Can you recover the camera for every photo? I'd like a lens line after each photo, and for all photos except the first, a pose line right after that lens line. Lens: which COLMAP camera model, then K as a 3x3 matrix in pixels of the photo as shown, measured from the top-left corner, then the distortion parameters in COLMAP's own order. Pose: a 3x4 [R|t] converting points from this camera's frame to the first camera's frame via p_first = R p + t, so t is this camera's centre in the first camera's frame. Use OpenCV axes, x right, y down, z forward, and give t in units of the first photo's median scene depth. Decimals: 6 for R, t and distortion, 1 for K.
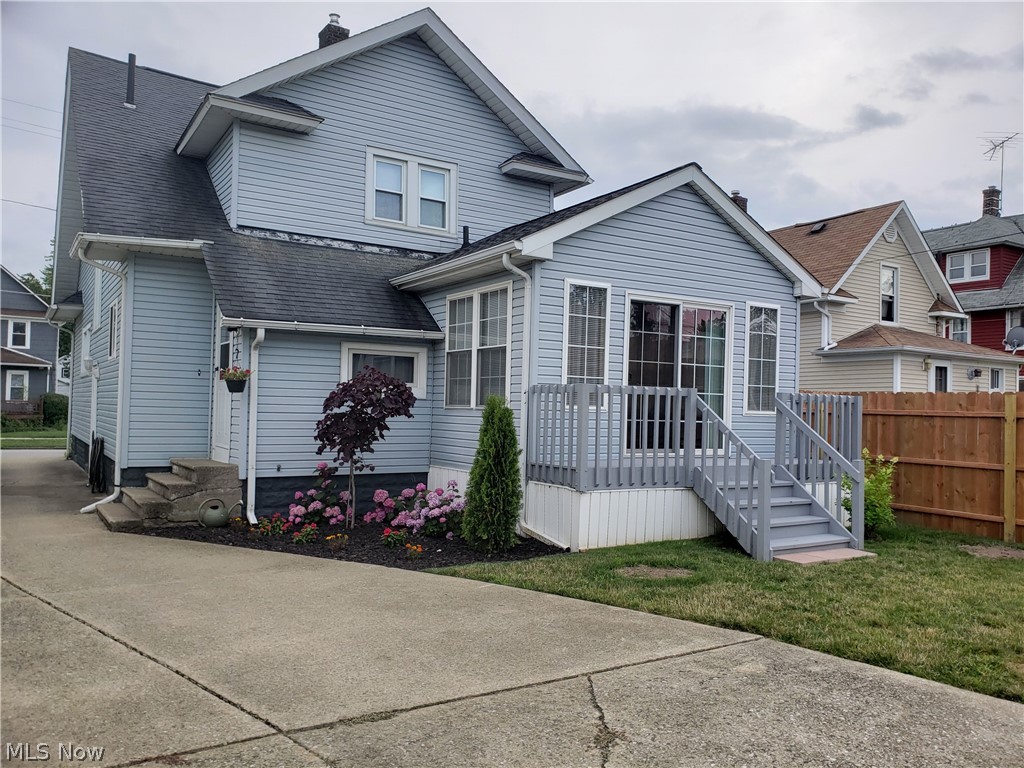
lens RADIAL K [[807.2, 0, 535.0], [0, 807.2, 381.0], [0, 0, 1]] dist [0.048903, -0.052454]
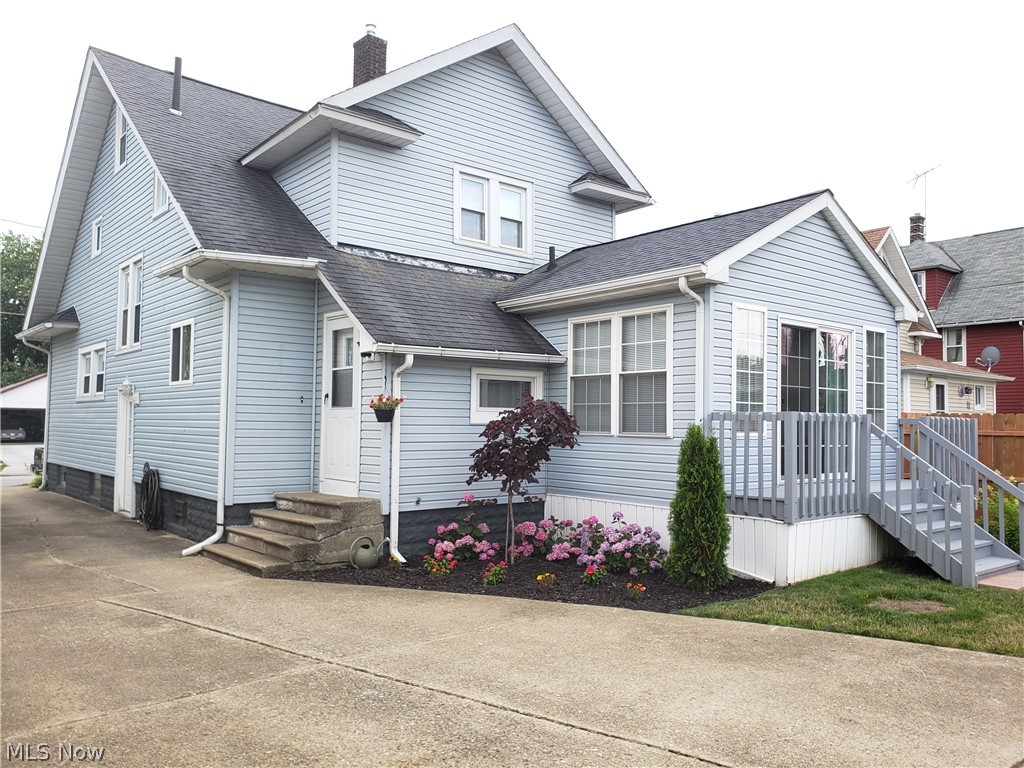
lens RADIAL K [[797.7, 0, 513.2], [0, 797.7, 380.3], [0, 0, 1]] dist [0.096870, -0.136117]
pose [[0.991303, -0.004801, 0.131514, -0.304855], [0.007029, 0.999839, -0.016481, -0.016332], [-0.131414, 0.017262, 0.991177, 0.055111]]
